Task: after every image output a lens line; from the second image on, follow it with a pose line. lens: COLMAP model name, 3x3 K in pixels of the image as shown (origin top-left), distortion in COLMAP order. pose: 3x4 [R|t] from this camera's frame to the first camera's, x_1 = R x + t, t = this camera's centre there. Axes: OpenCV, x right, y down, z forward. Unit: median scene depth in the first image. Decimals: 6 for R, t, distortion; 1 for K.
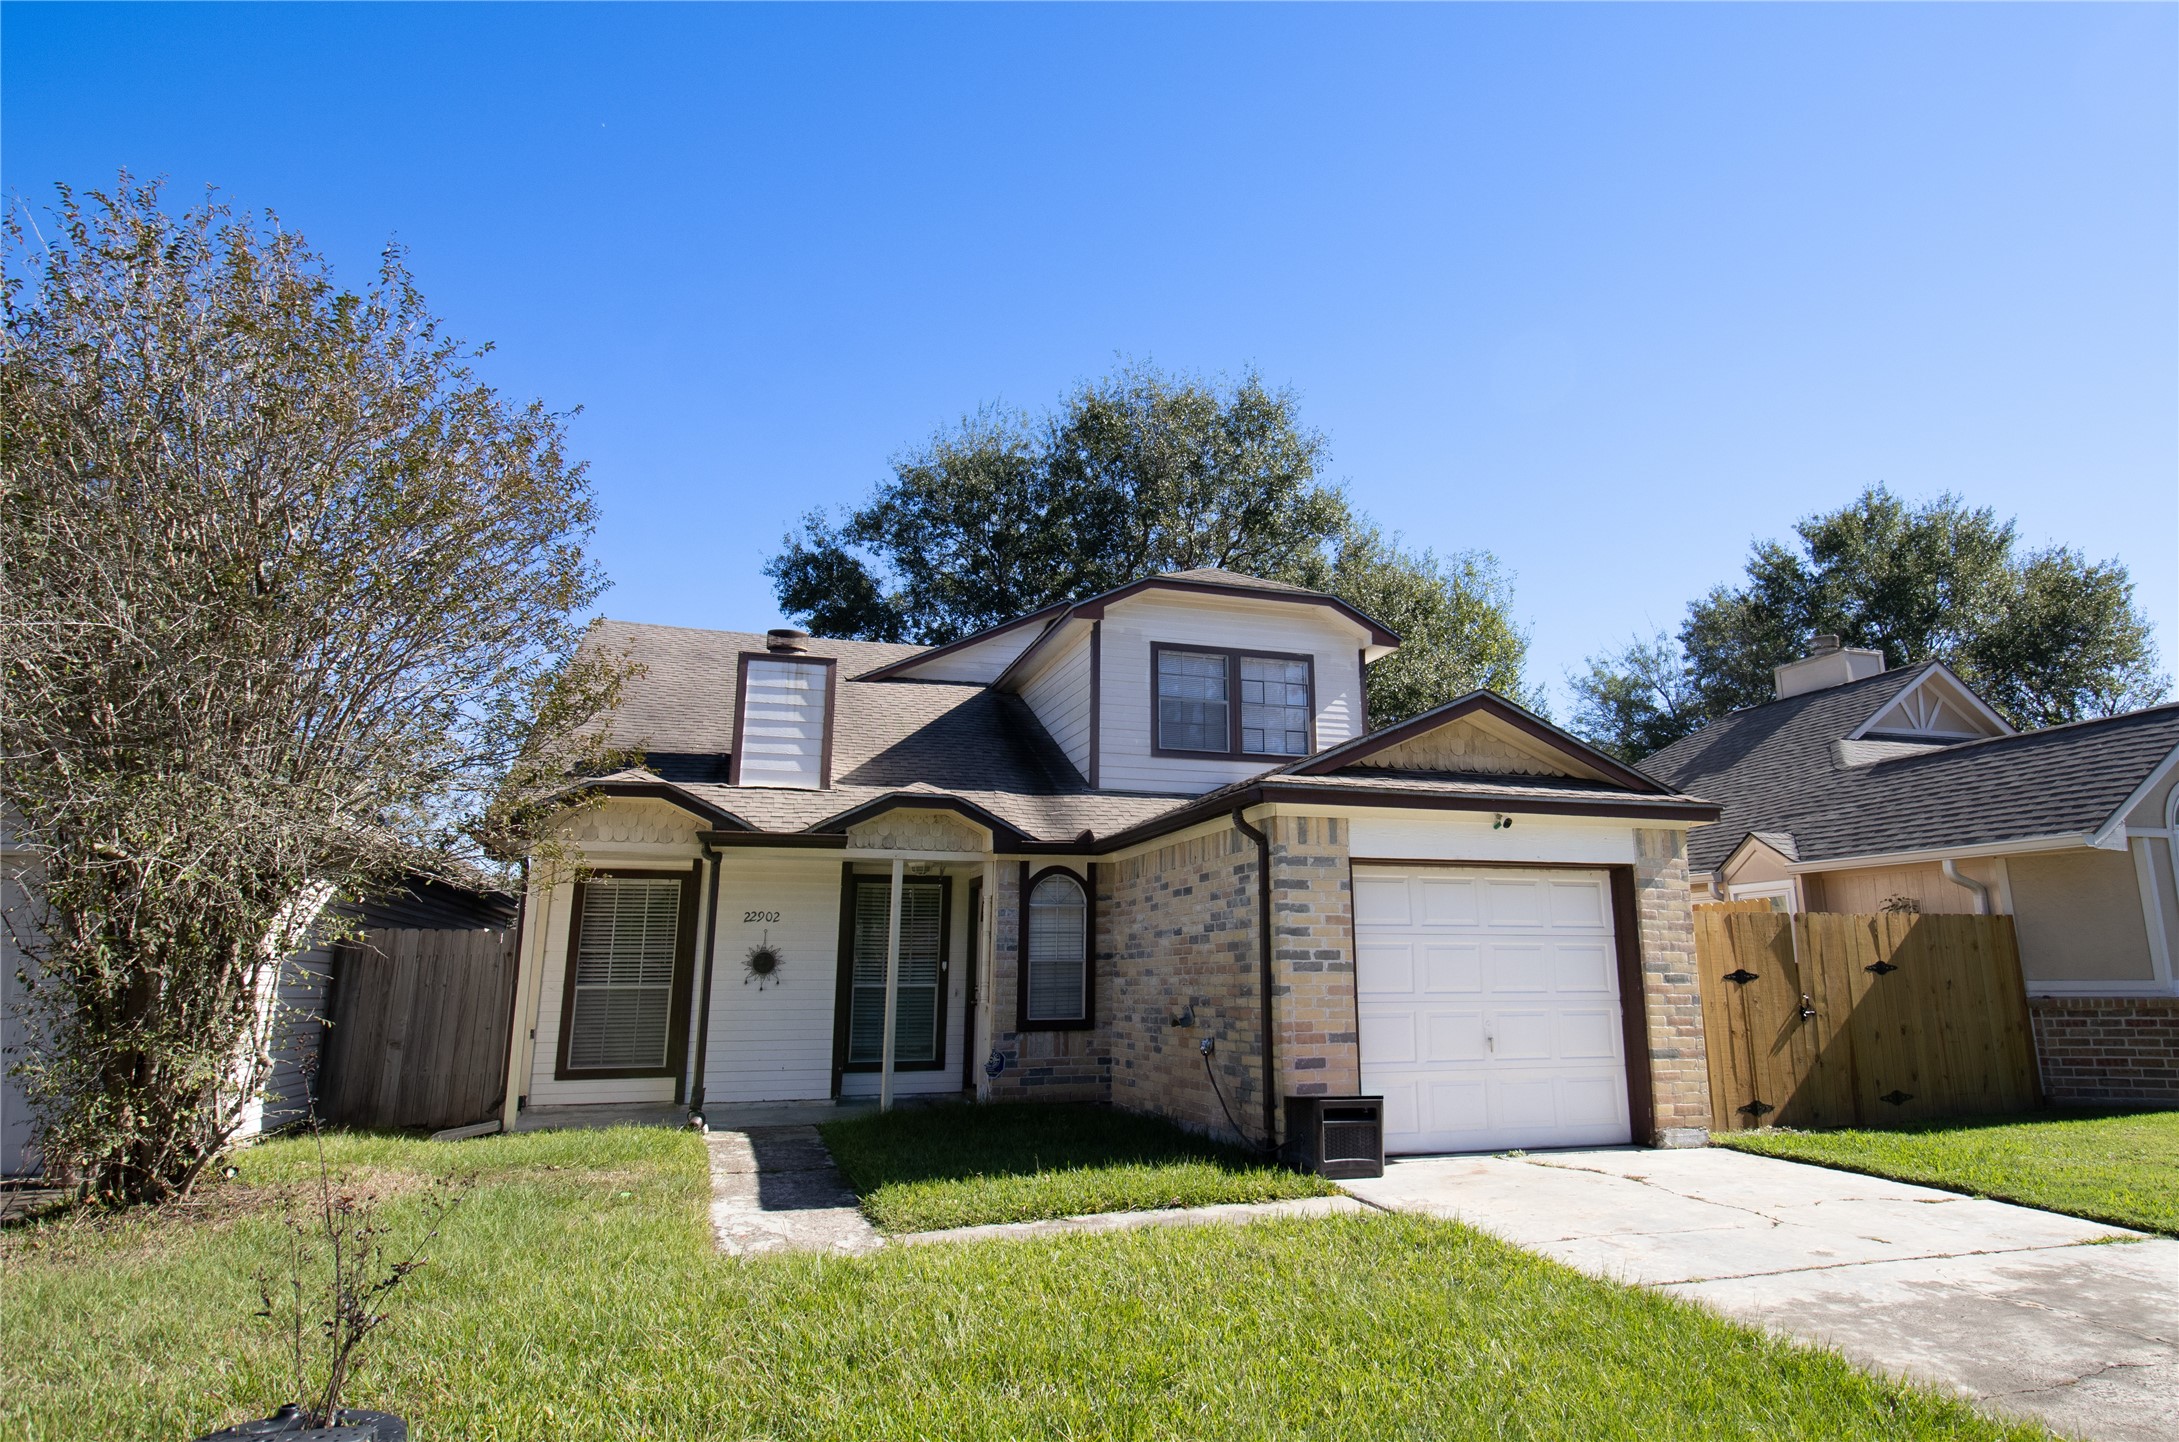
lens RADIAL K [[1200.7, 0, 1089.5], [0, 1200.7, 721.0], [0, 0, 1]] dist [0.004600, 0.001304]
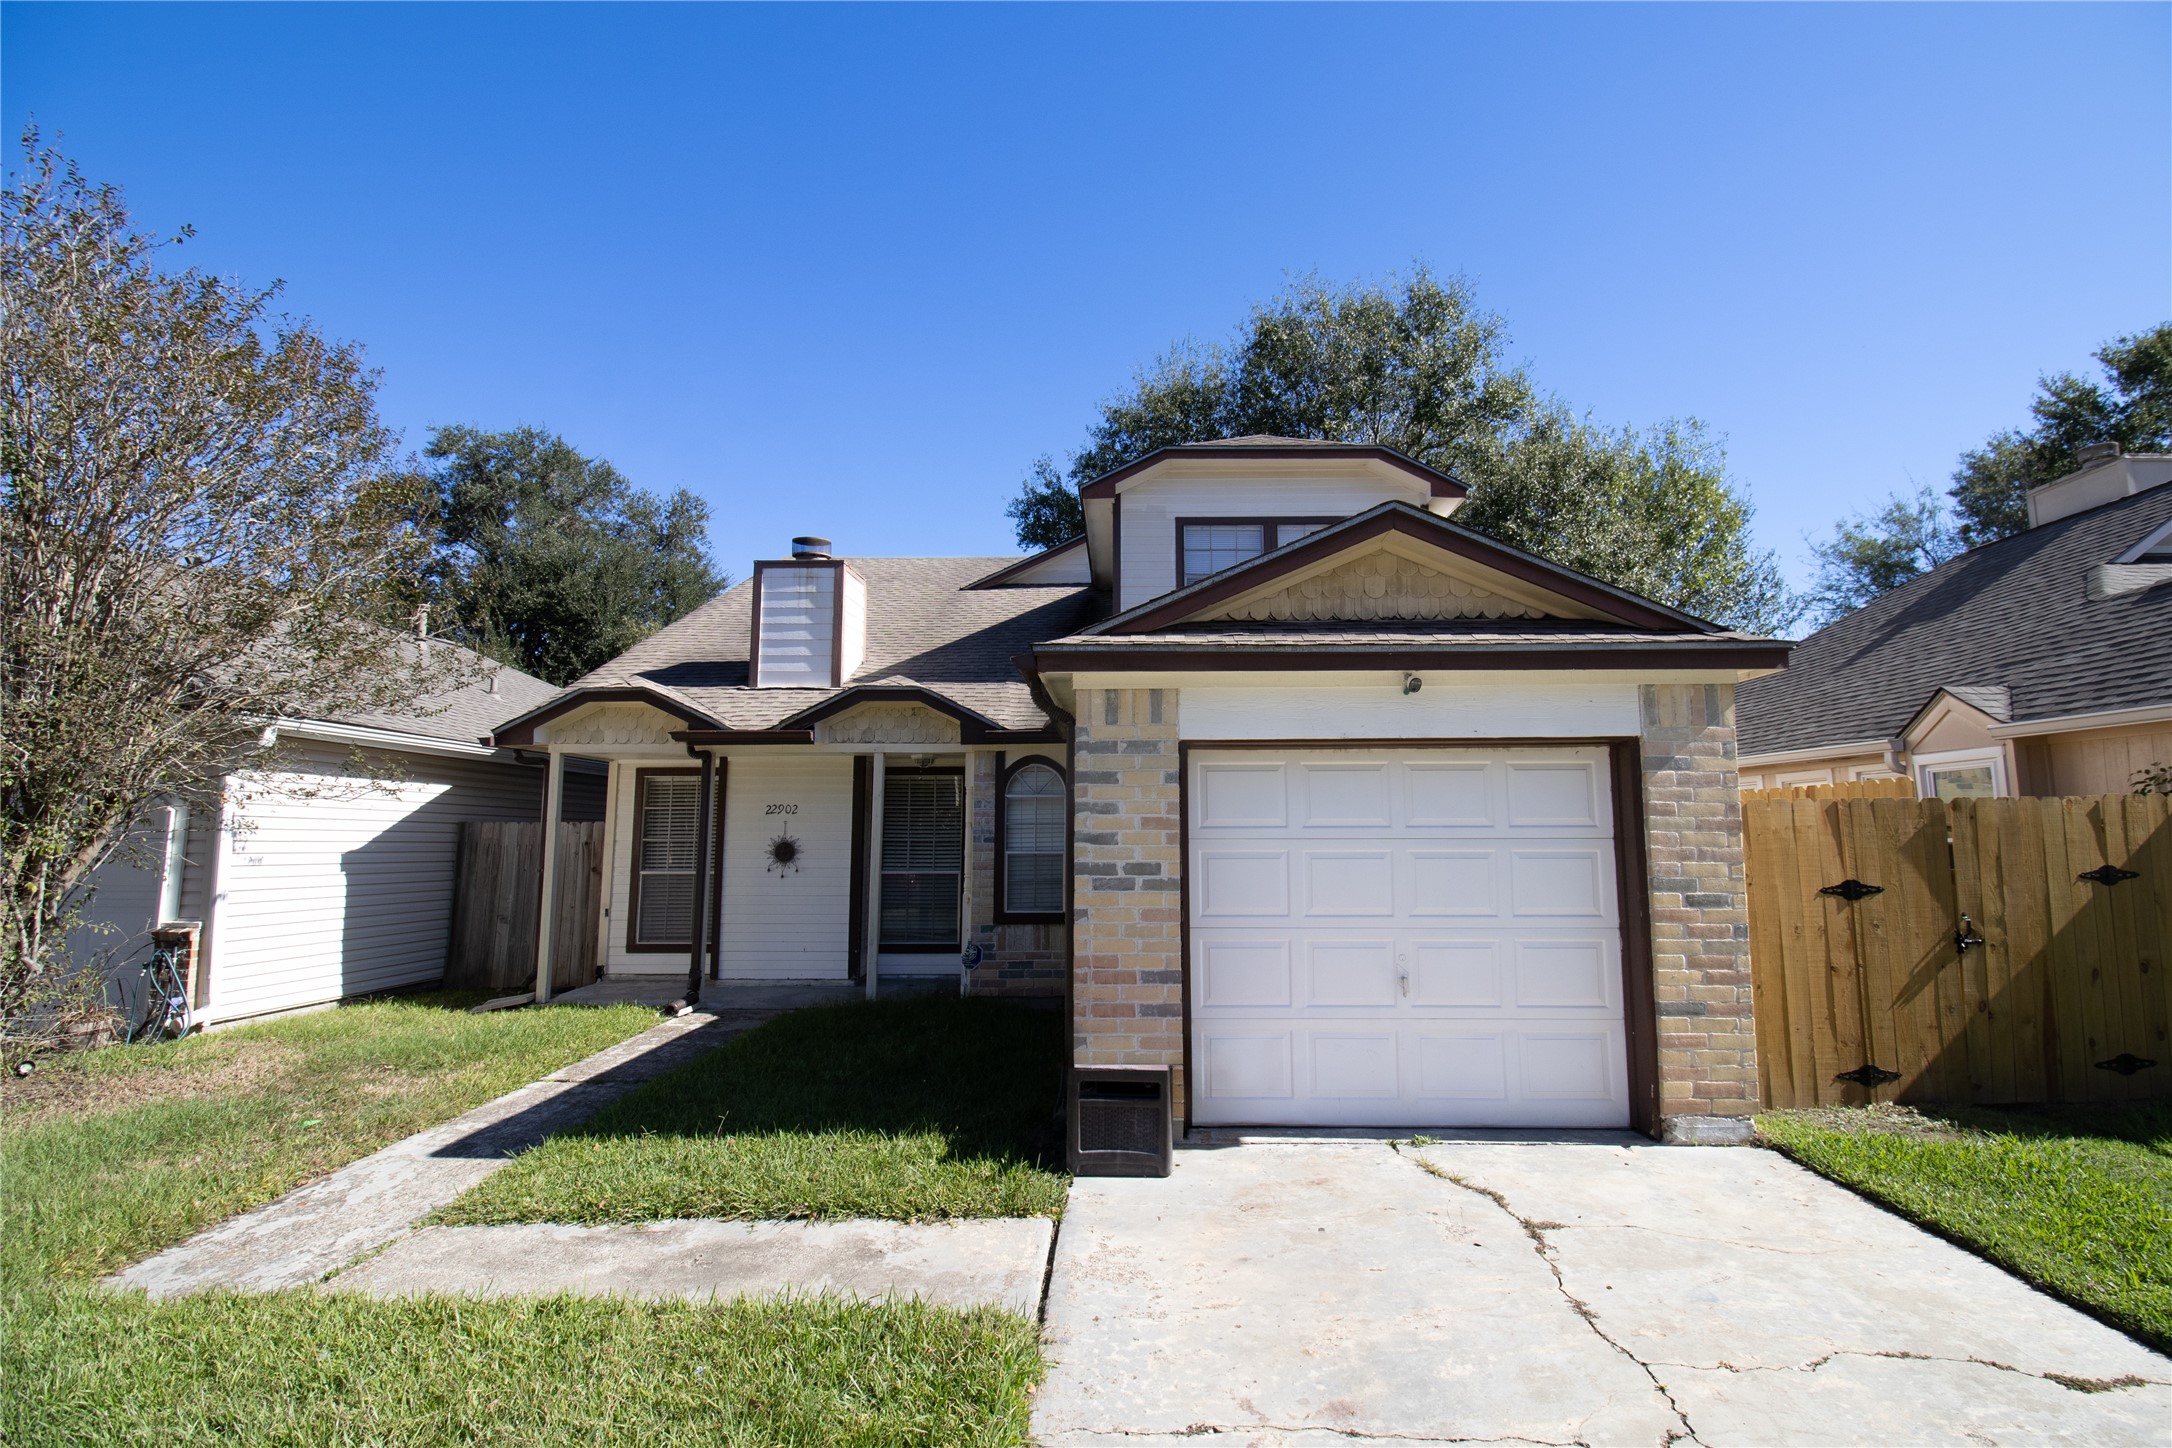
lens RADIAL K [[936.1, 0, 1086.0], [0, 936.1, 724.0], [0, 0, 1]] dist [0.001532, -0.009036]
pose [[0.951076, -0.035543, -0.306906, 0.251579], [0.063908, 0.994509, 0.082870, 0.037646], [0.302275, -0.098430, 0.948125, 0.314711]]
